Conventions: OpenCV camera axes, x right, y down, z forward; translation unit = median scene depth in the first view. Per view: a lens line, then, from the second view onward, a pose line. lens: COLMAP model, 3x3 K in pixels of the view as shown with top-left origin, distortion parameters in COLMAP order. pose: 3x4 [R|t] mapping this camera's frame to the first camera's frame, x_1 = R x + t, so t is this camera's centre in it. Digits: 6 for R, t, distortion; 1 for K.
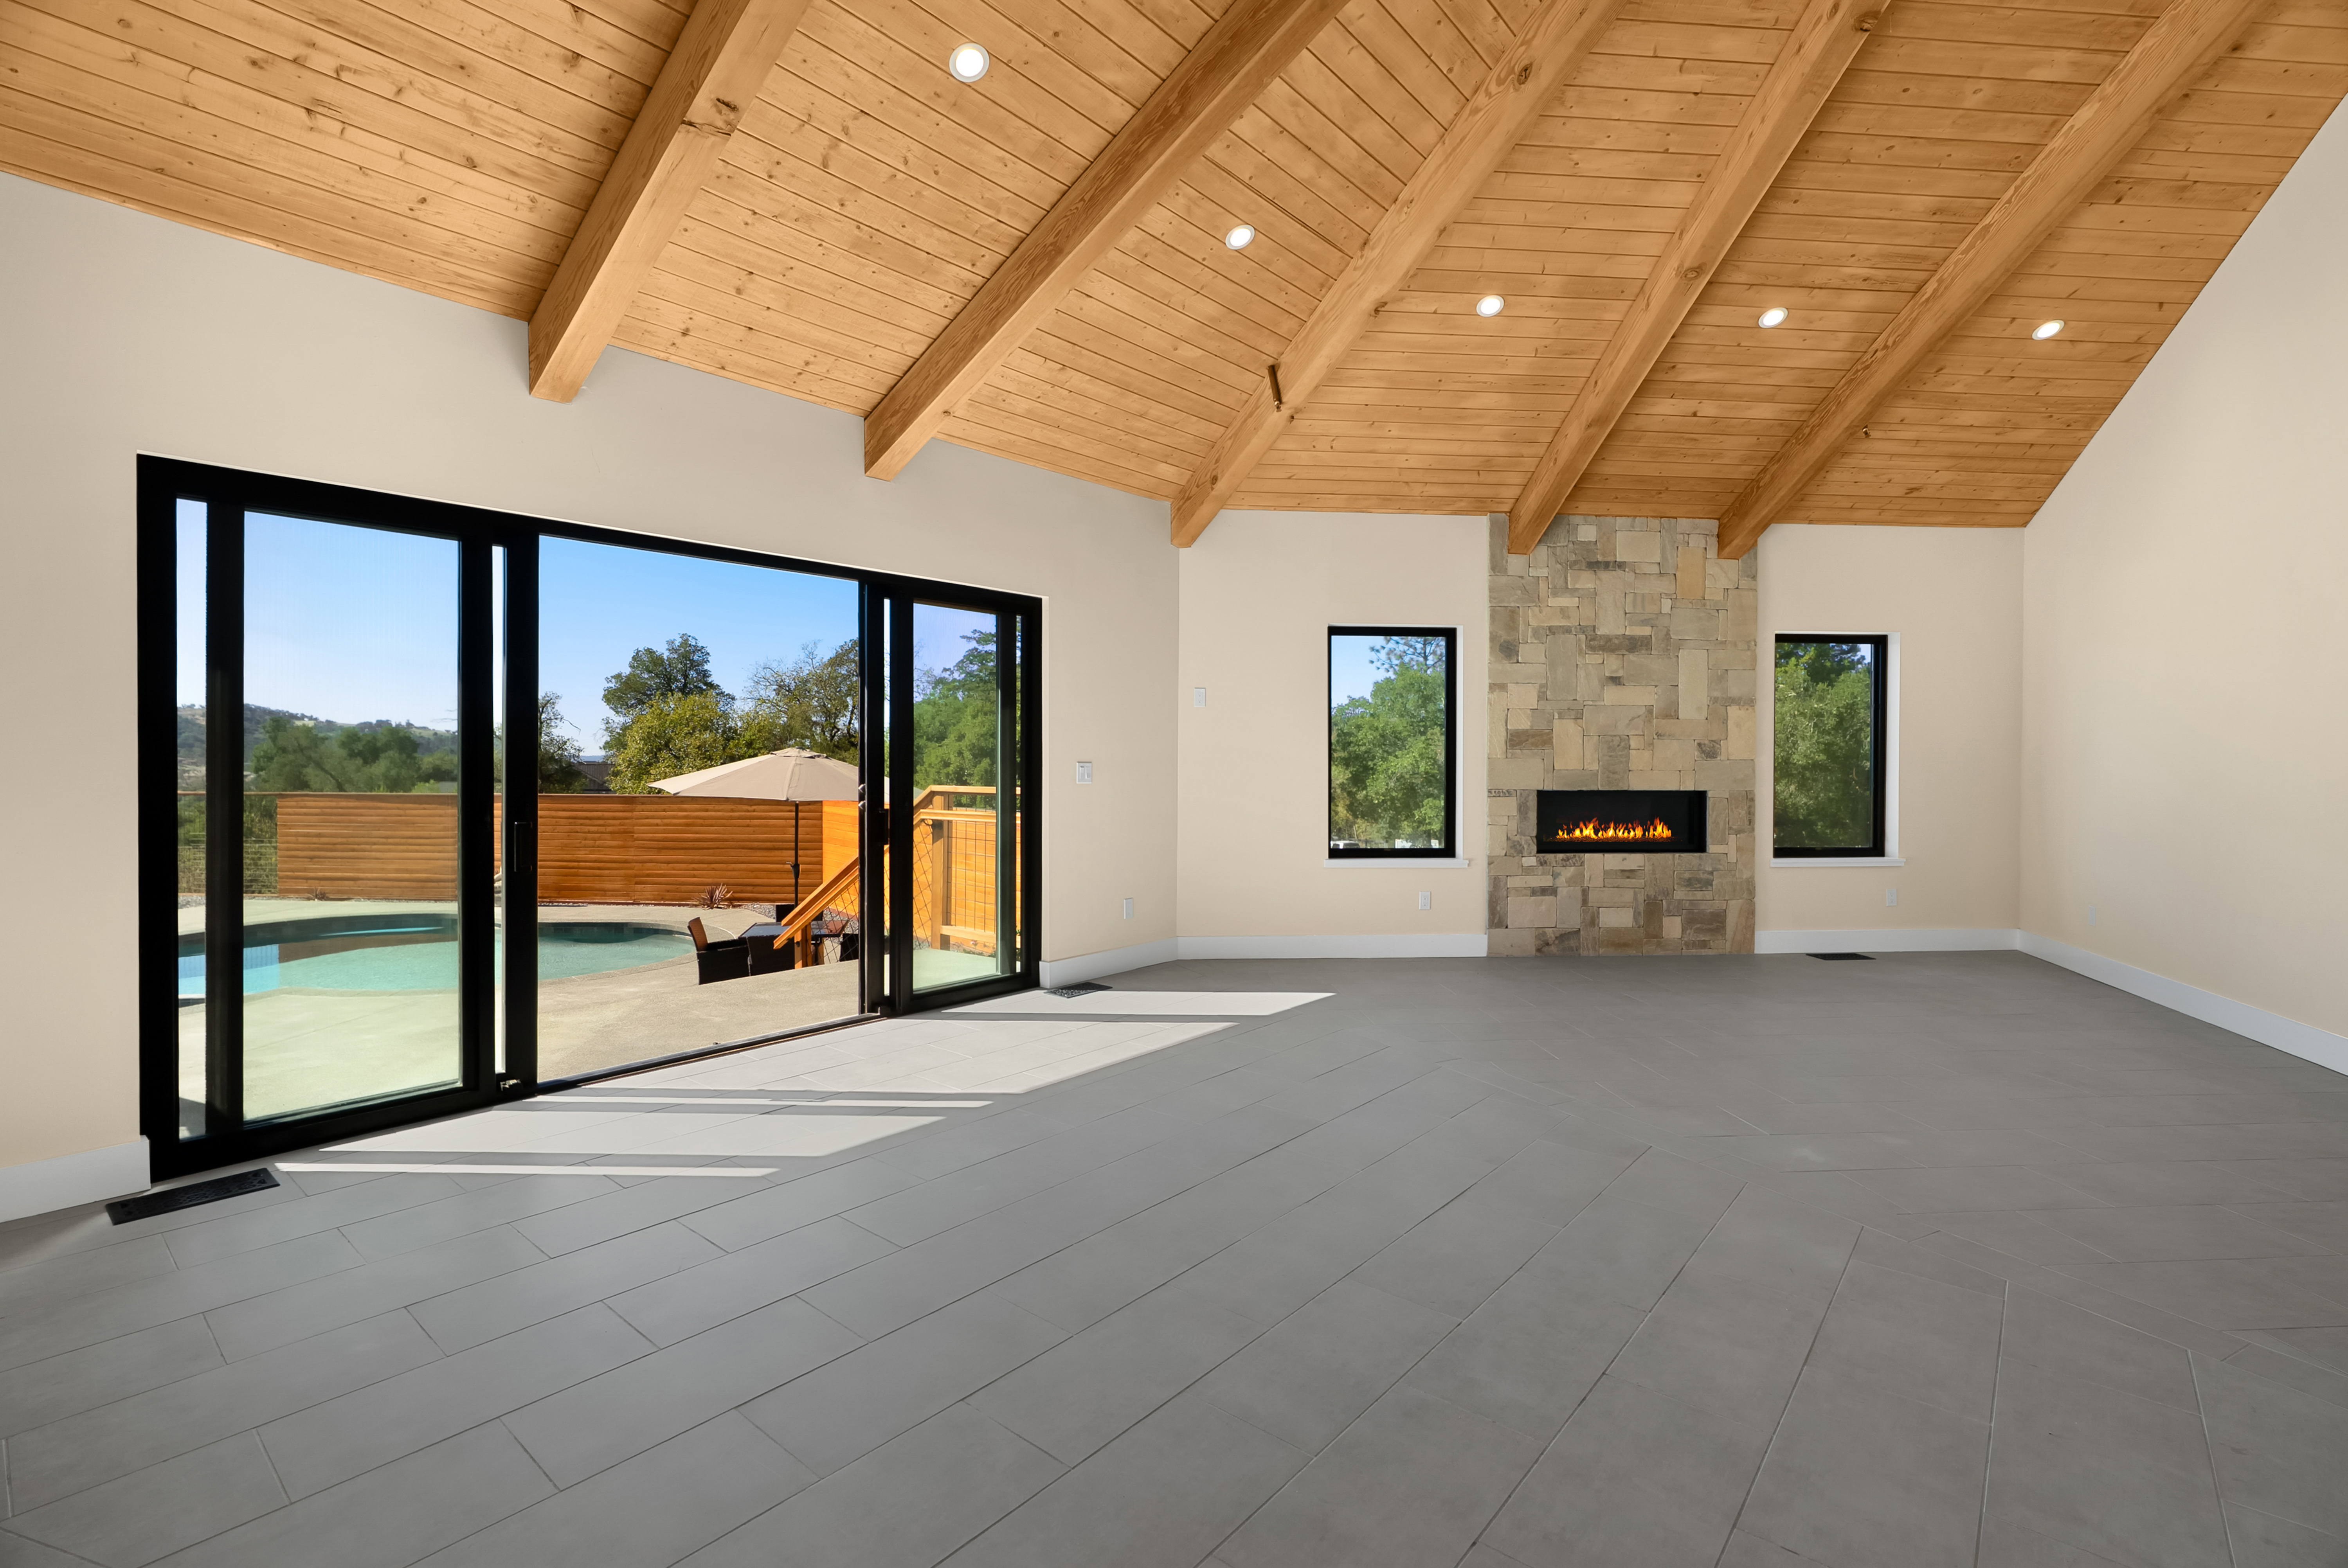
lens RADIAL K [[1066.8, 0, 1171.3], [0, 1066.8, 769.9], [0, 0, 1]] dist [-0.006267, 0.001413]
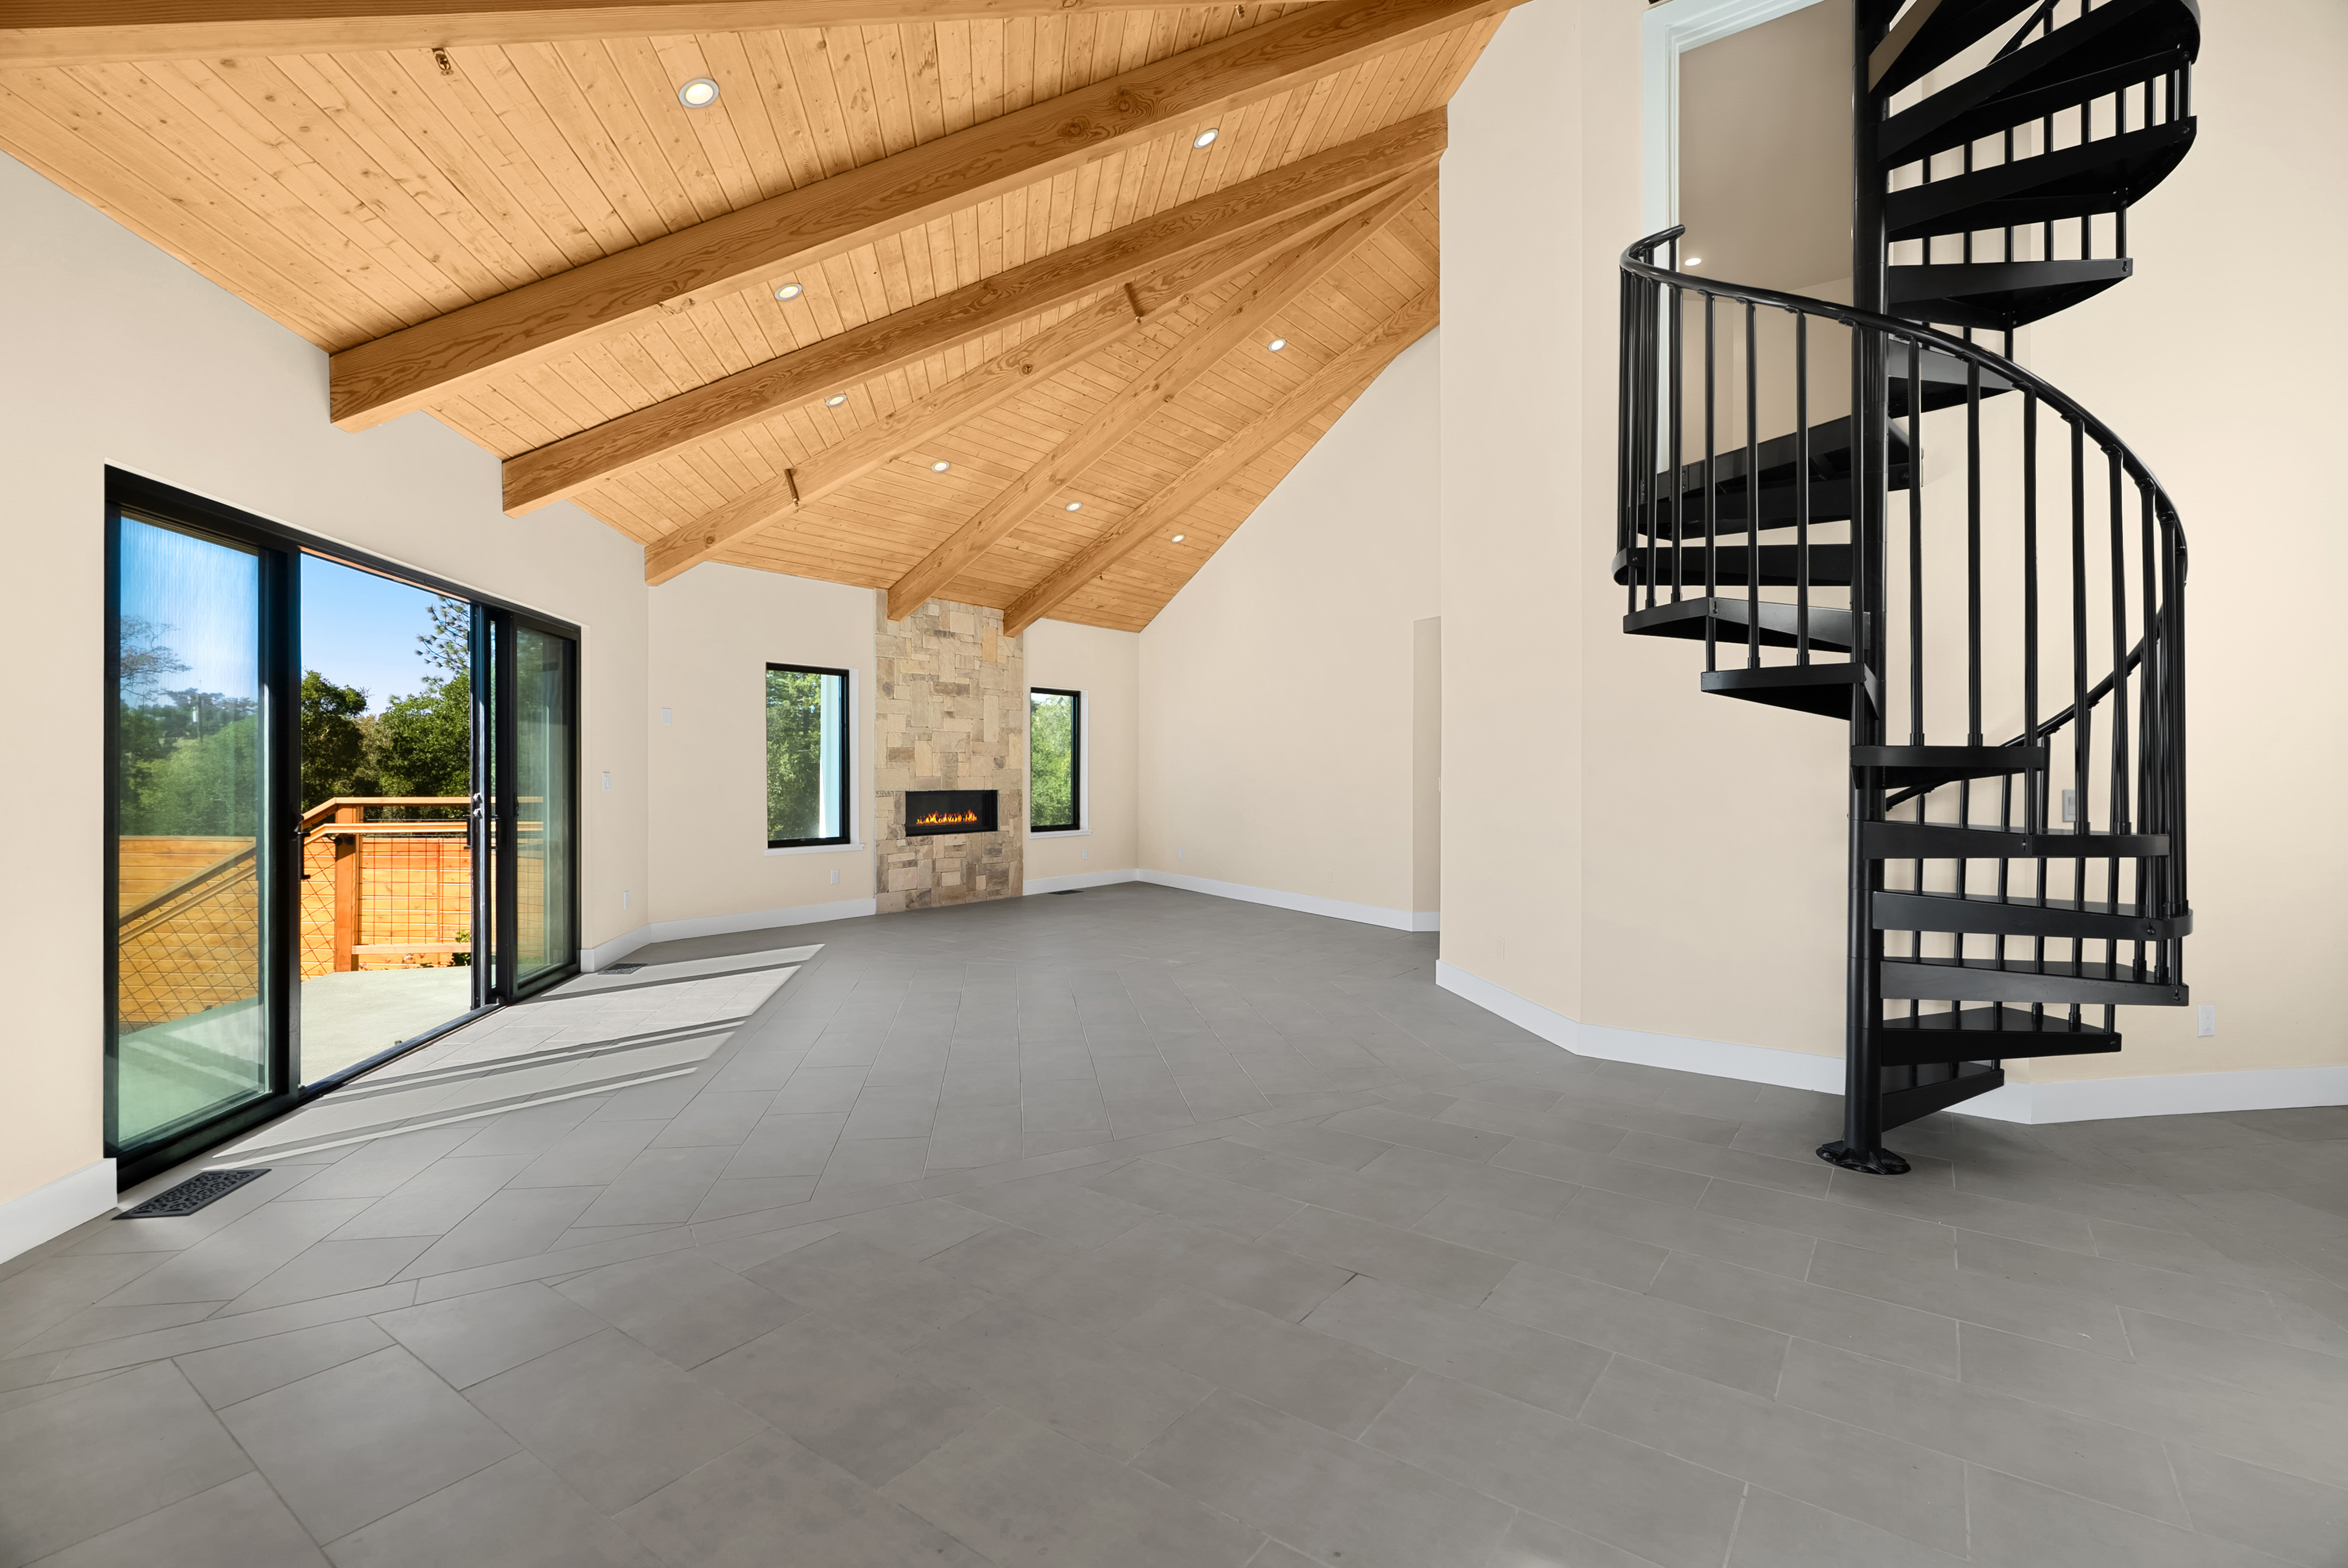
lens RADIAL K [[1066.8, 0, 1171.3], [0, 1066.8, 769.9], [0, 0, 1]] dist [-0.006267, 0.001413]
pose [[0.657686, -0.001787, 0.753290, -0.474068], [0.007879, 0.999959, -0.004507, 0.000270], [-0.753251, 0.008900, 0.657673, -0.174042]]
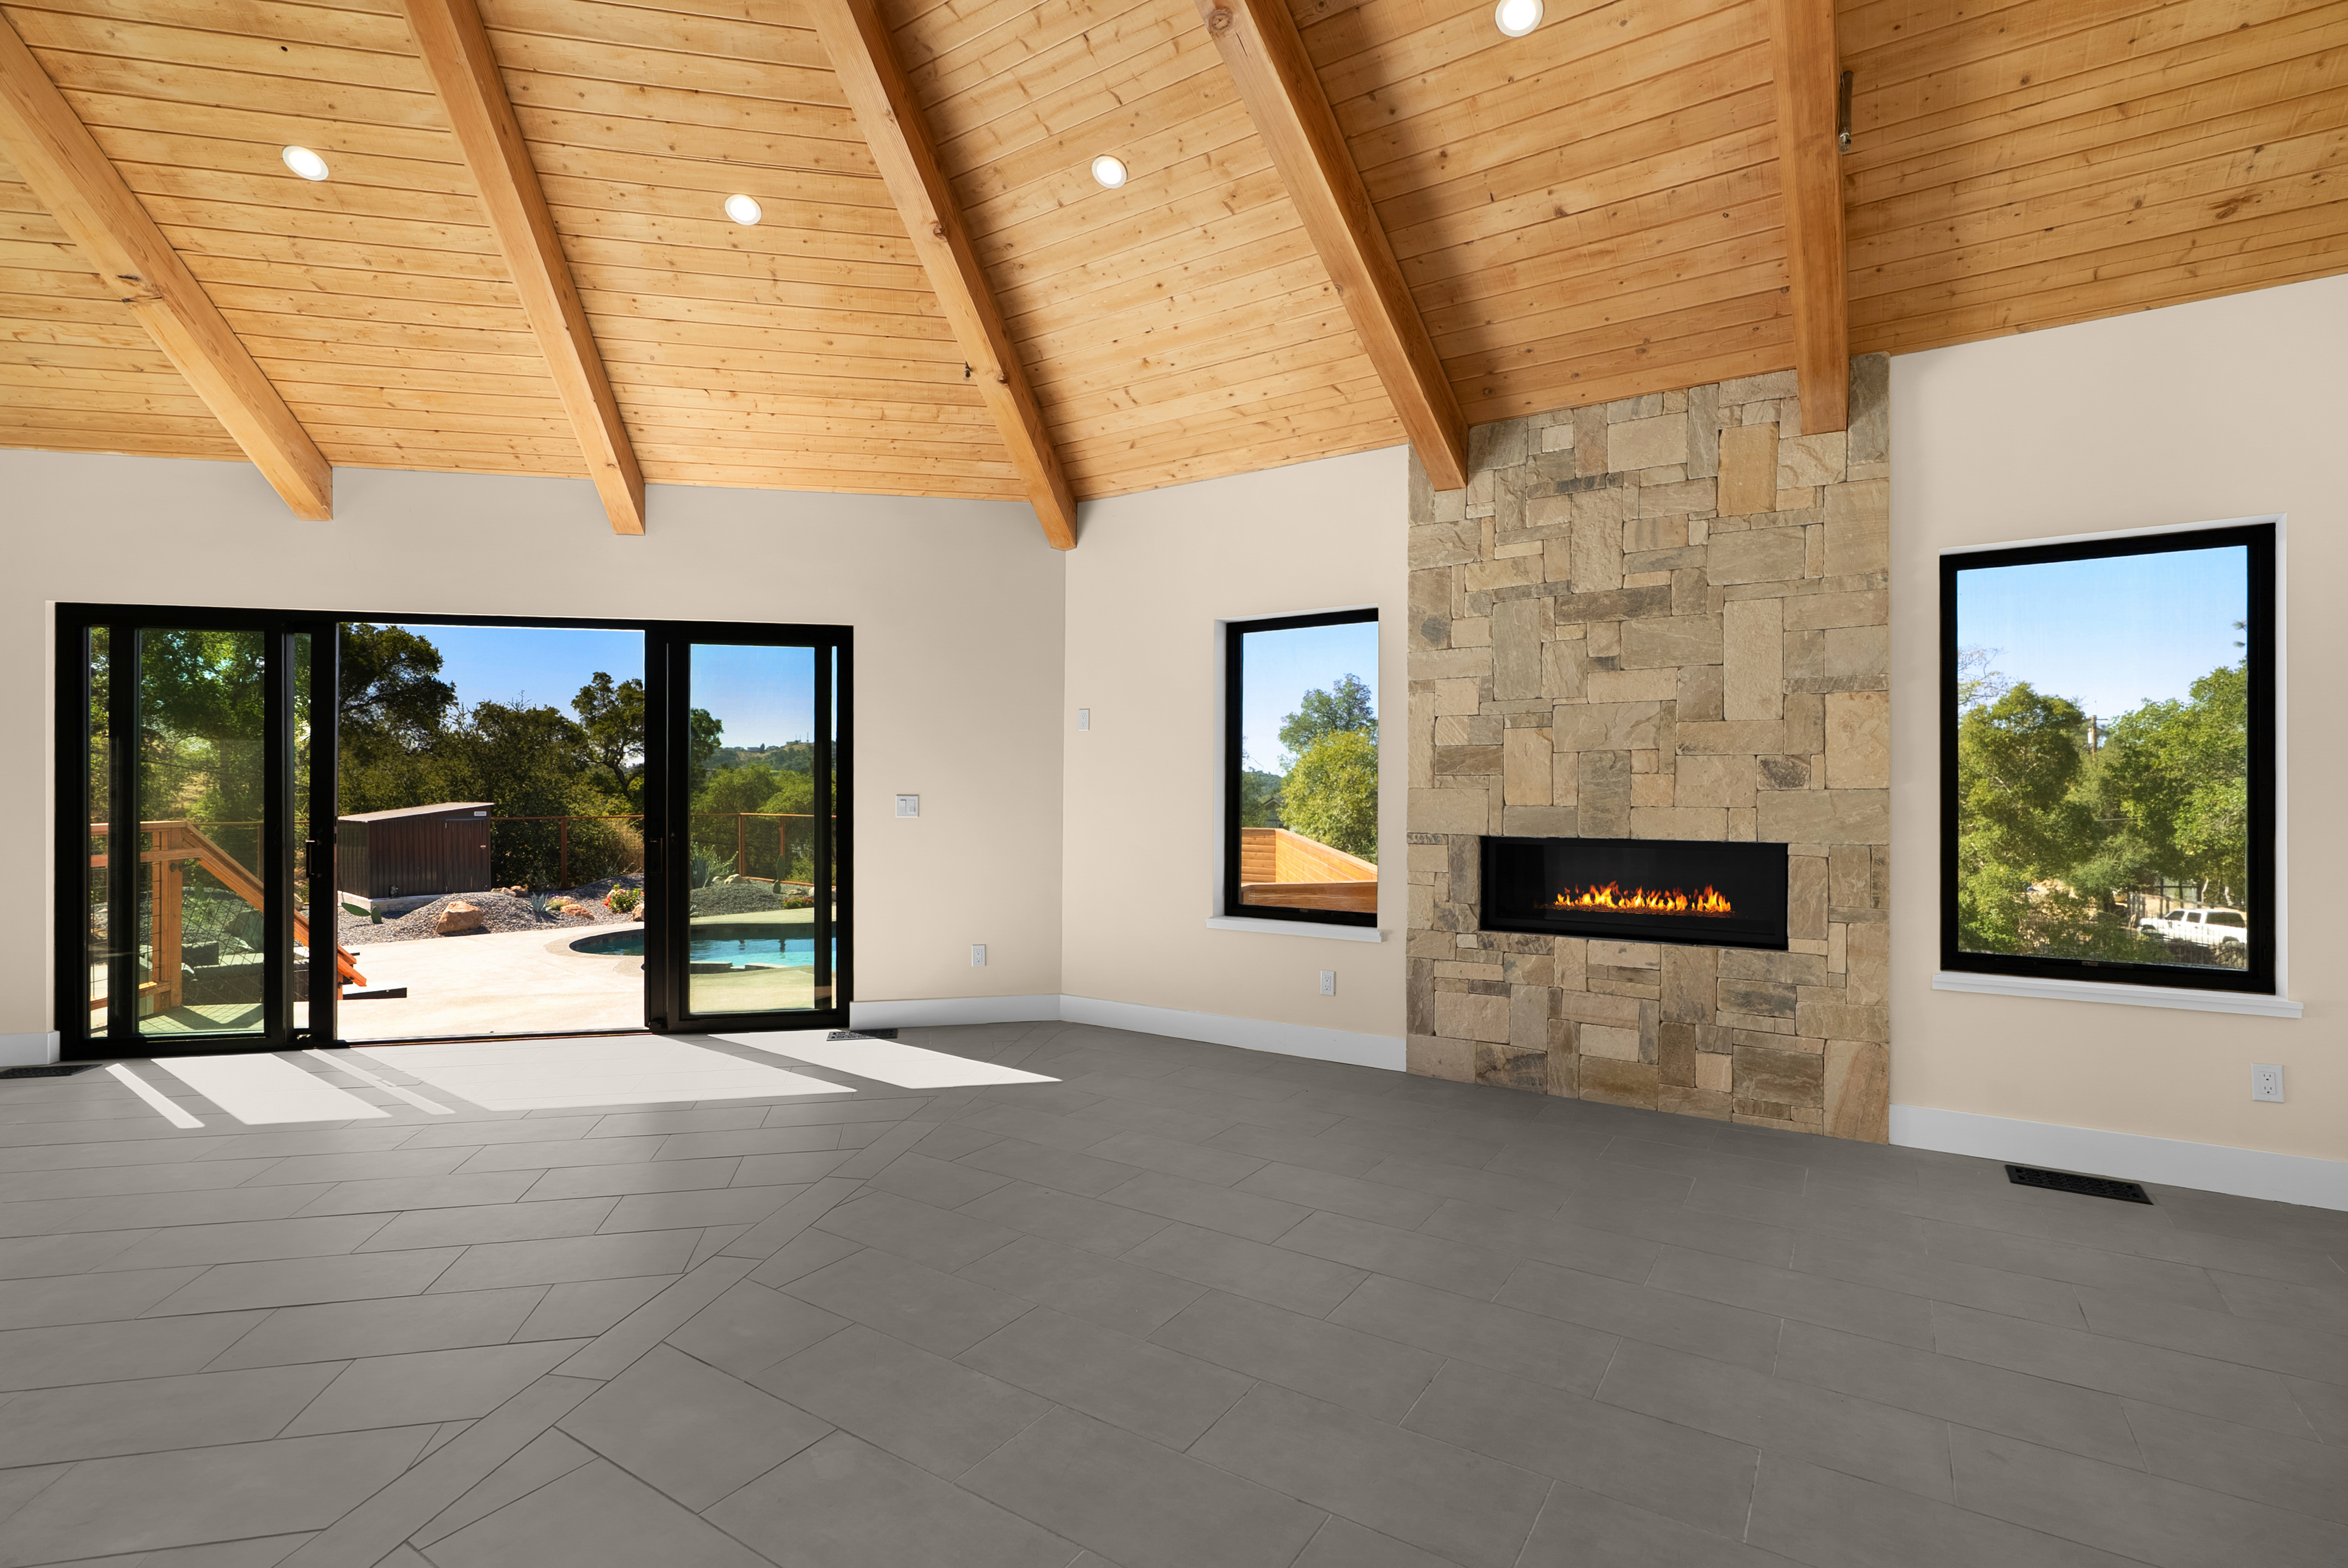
lens RADIAL K [[1092.0, 0, 1162.1], [0, 1092.0, 796.0], [0, 0, 1]] dist [-0.004431, 0.000577]
pose [[0.788590, -0.000821, -0.614919, 0.606388], [-0.003253, 0.999980, -0.005507, -0.001692], [0.614911, 0.006342, 0.788571, 0.334223]]
